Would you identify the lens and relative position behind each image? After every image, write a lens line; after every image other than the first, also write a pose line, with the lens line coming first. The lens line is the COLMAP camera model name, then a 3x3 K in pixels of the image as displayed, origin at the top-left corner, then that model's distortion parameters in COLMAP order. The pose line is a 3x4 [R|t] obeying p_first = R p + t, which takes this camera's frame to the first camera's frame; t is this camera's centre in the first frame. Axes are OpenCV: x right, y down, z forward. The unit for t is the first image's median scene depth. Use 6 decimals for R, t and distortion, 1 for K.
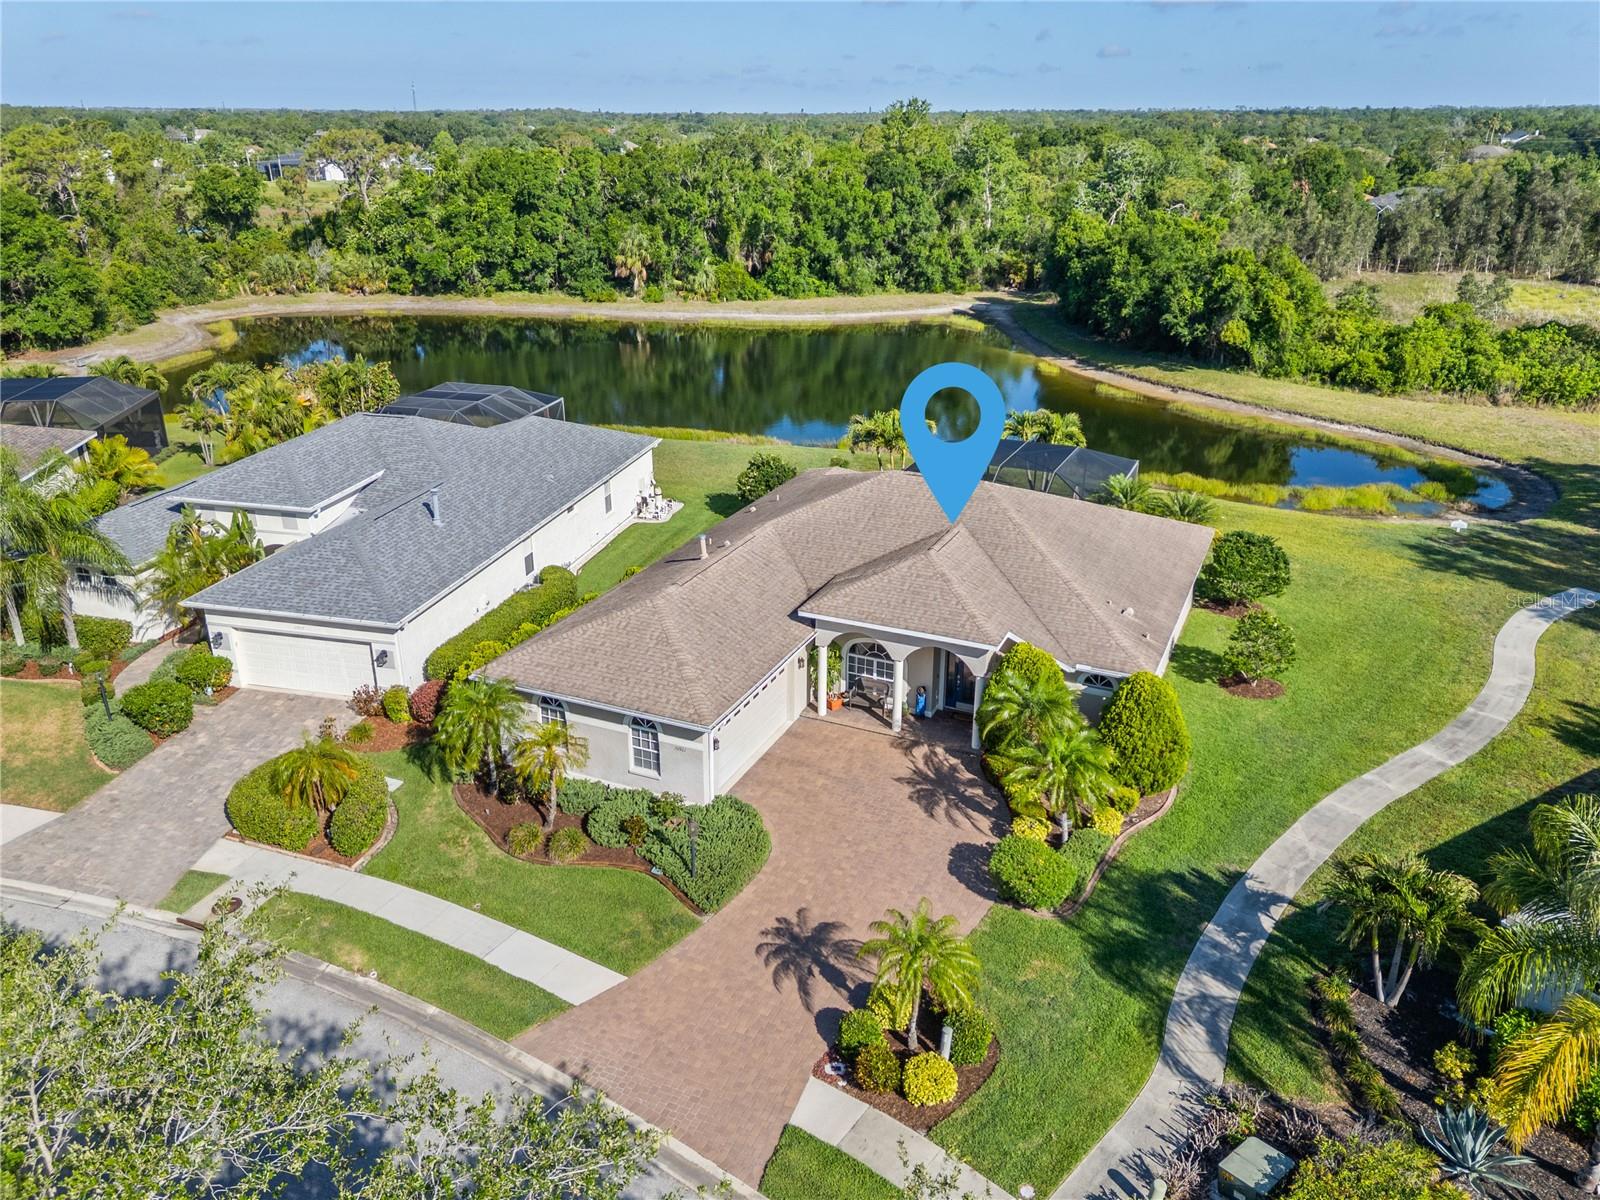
lens RADIAL K [[1181.6, 0, 797.8], [0, 1181.6, 602.2], [0, 0, 1]] dist [0.083115, -0.090888]
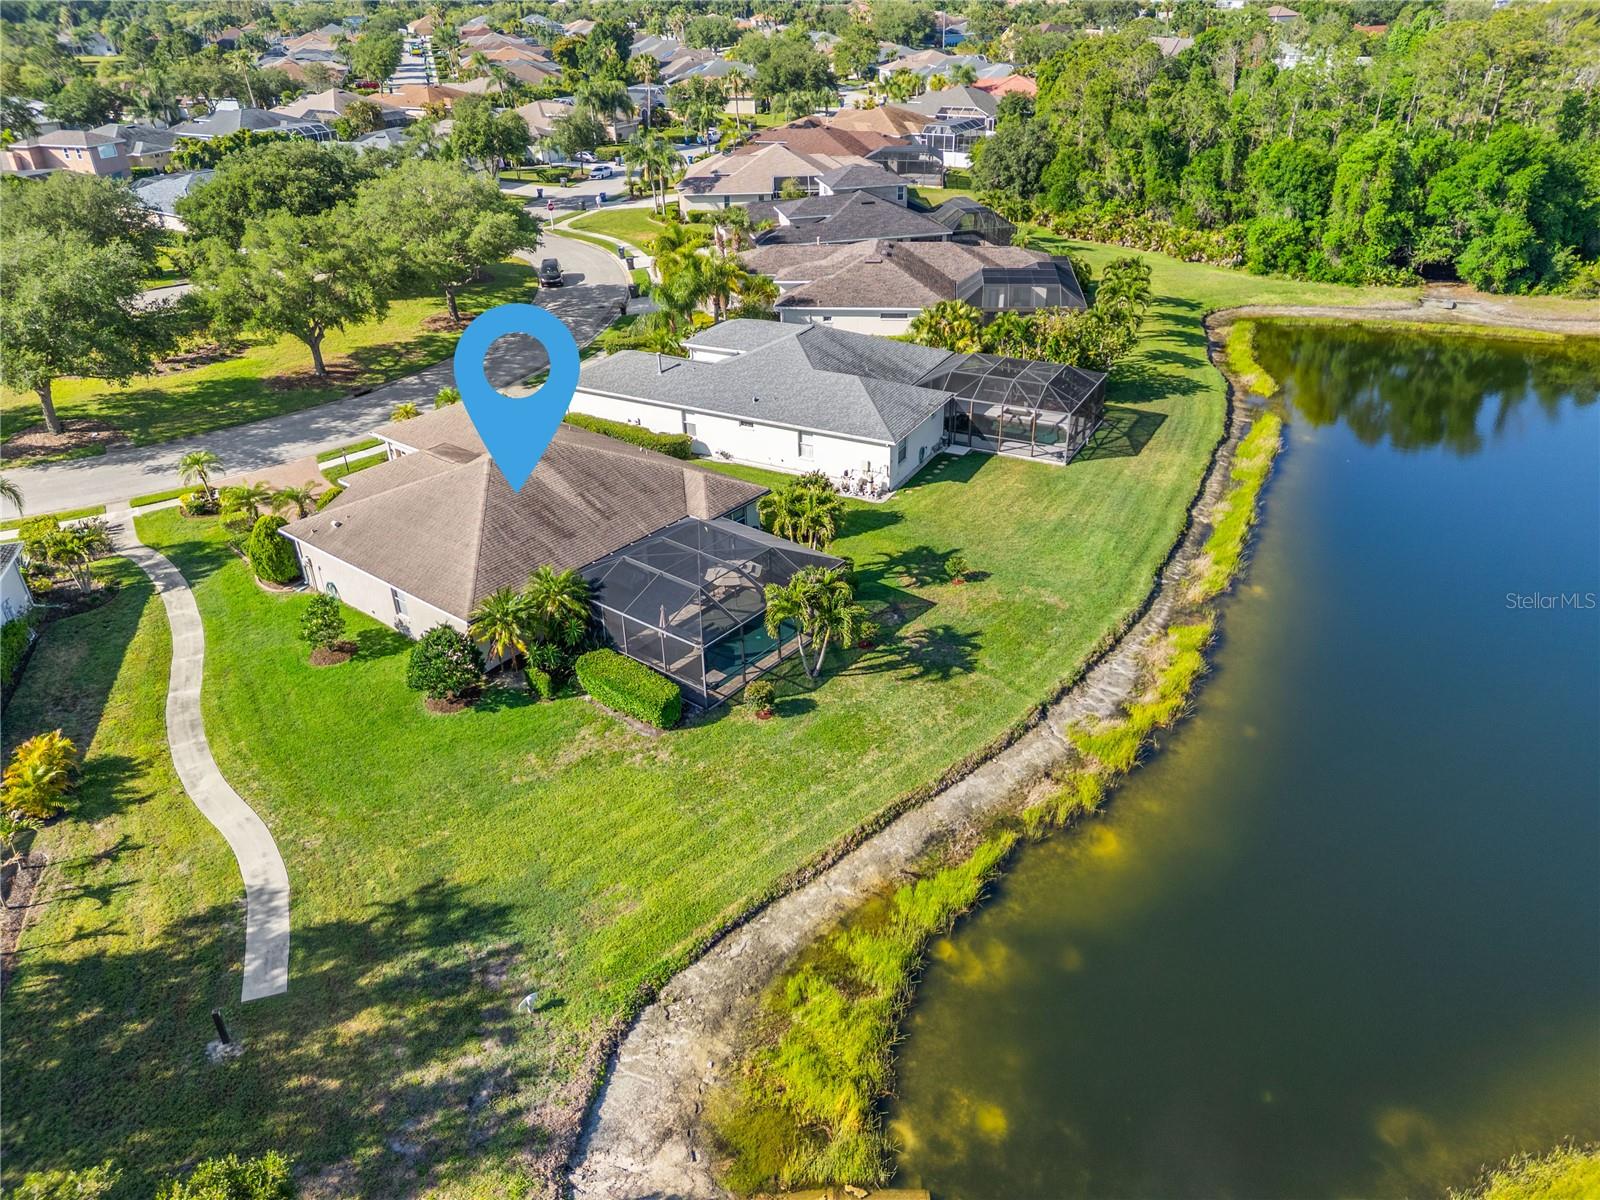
lens RADIAL K [[1124.2, 0, 792.9], [0, 1124.2, 600.8], [0, 0, 1]] dist [0.075018, -0.070754]
pose [[-0.254123, 0.480063, -0.839620, 0.429721], [-0.345989, 0.765547, 0.542429, -0.279377], [0.903169, 0.428342, -0.028447, 0.495629]]
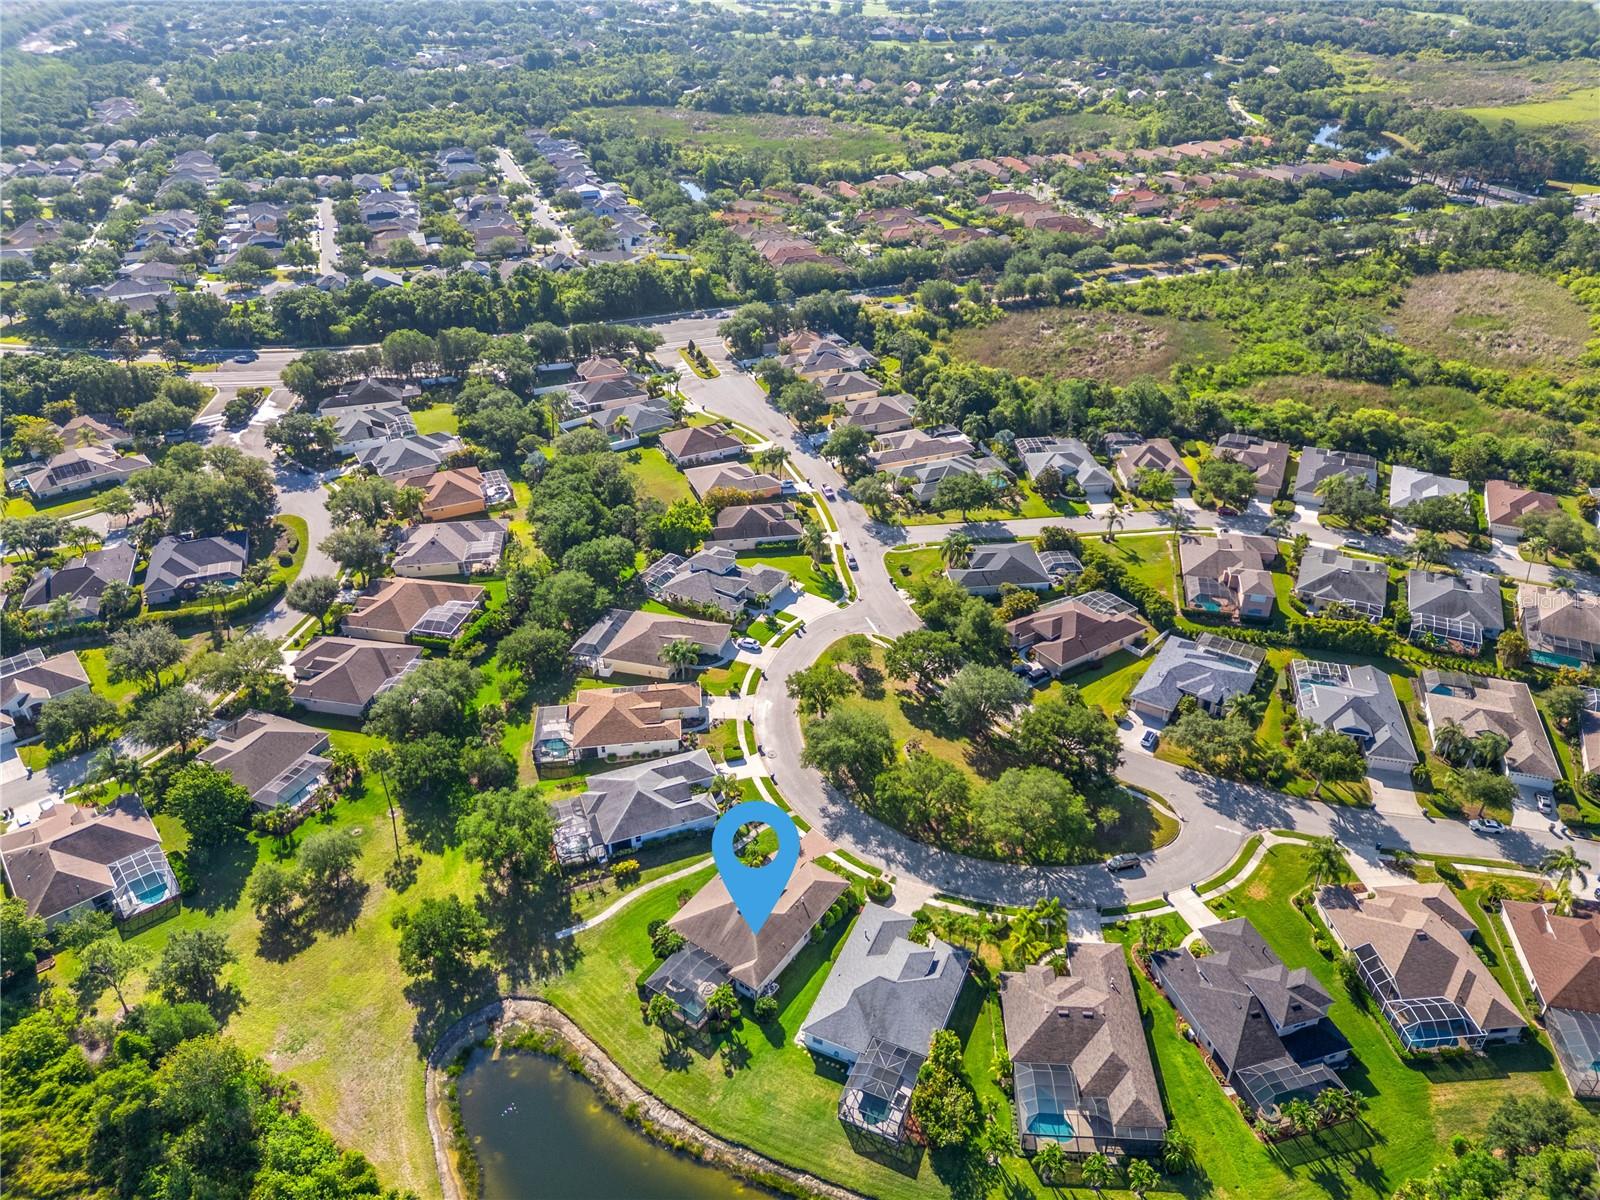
lens RADIAL K [[1124.2, 0, 792.9], [0, 1124.2, 600.8], [0, 0, 1]] dist [0.075018, -0.070754]
pose [[-0.980824, -0.091204, 0.172238, -0.221568], [0.087070, 0.585592, 0.805916, -1.354783], [-0.174364, 0.805459, -0.566422, 0.821194]]
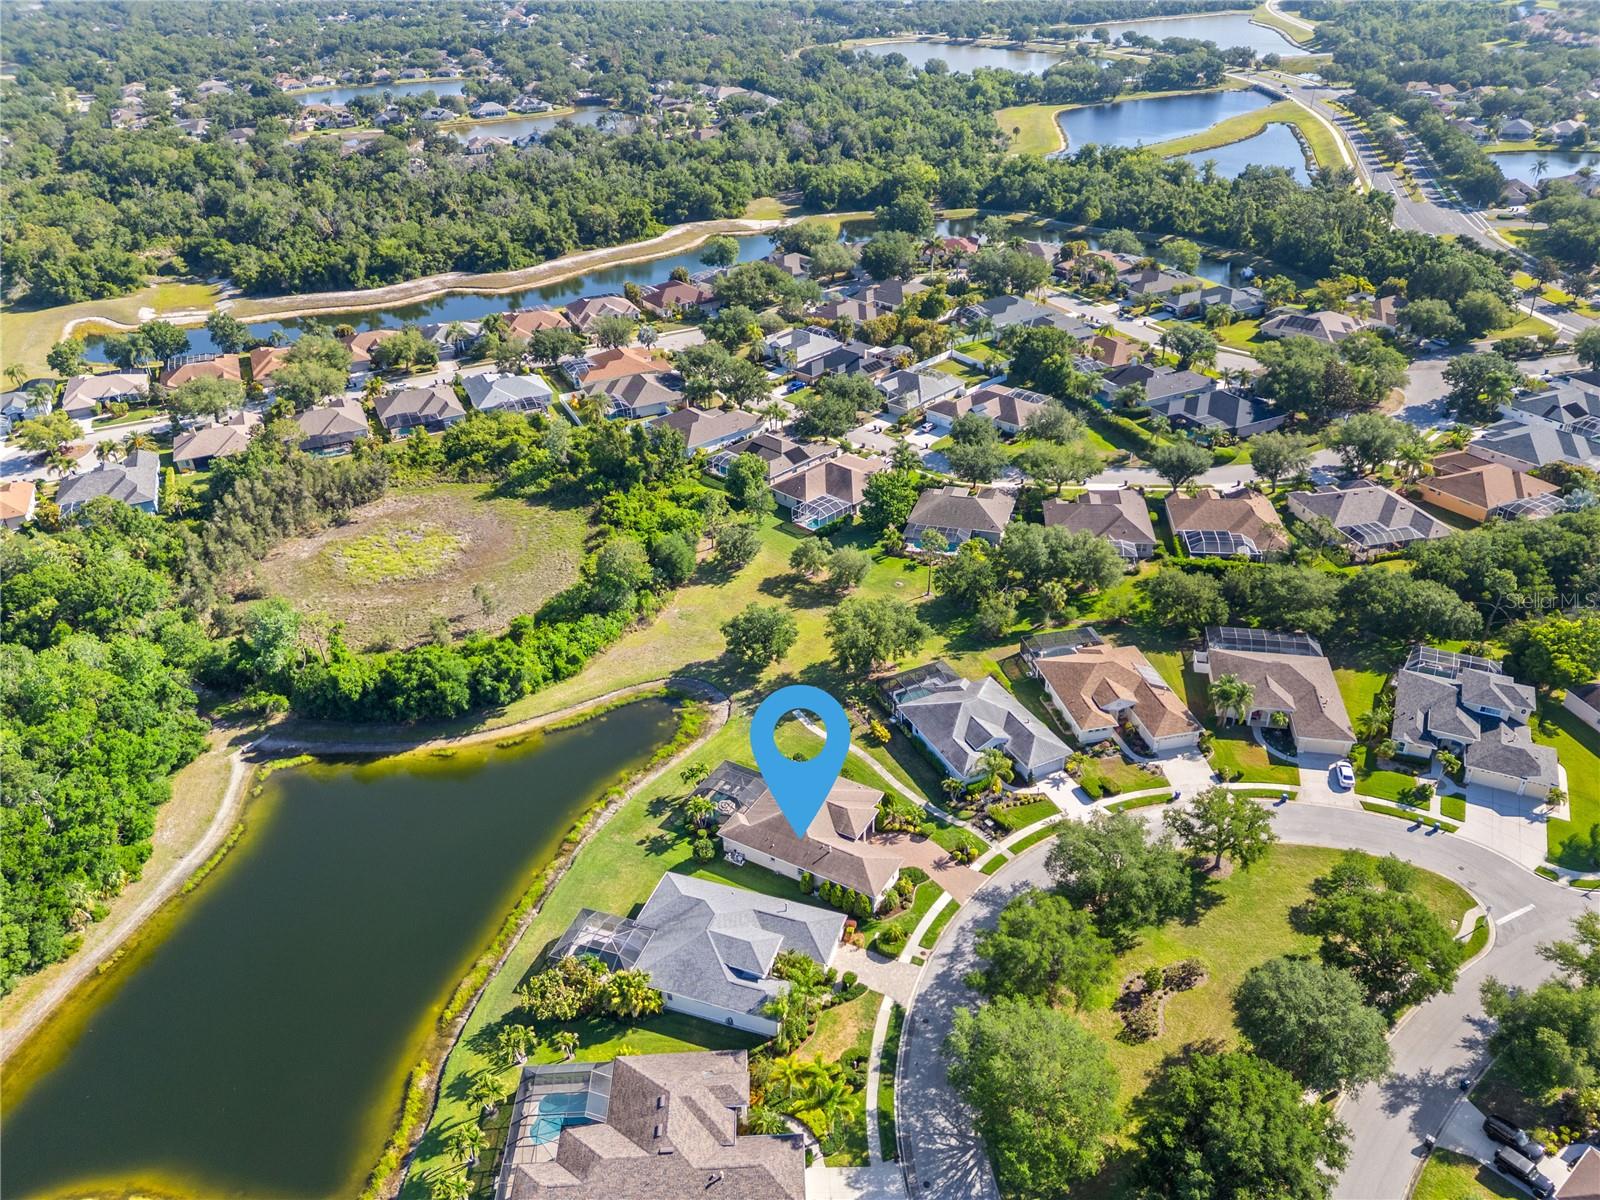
lens RADIAL K [[1124.2, 0, 792.9], [0, 1124.2, 600.8], [0, 0, 1]] dist [0.075018, -0.070754]
pose [[0.114129, -0.517051, 0.848312, -0.916488], [0.413741, 0.801055, 0.432584, -0.765790], [-0.903212, 0.301611, 0.305349, -0.085531]]
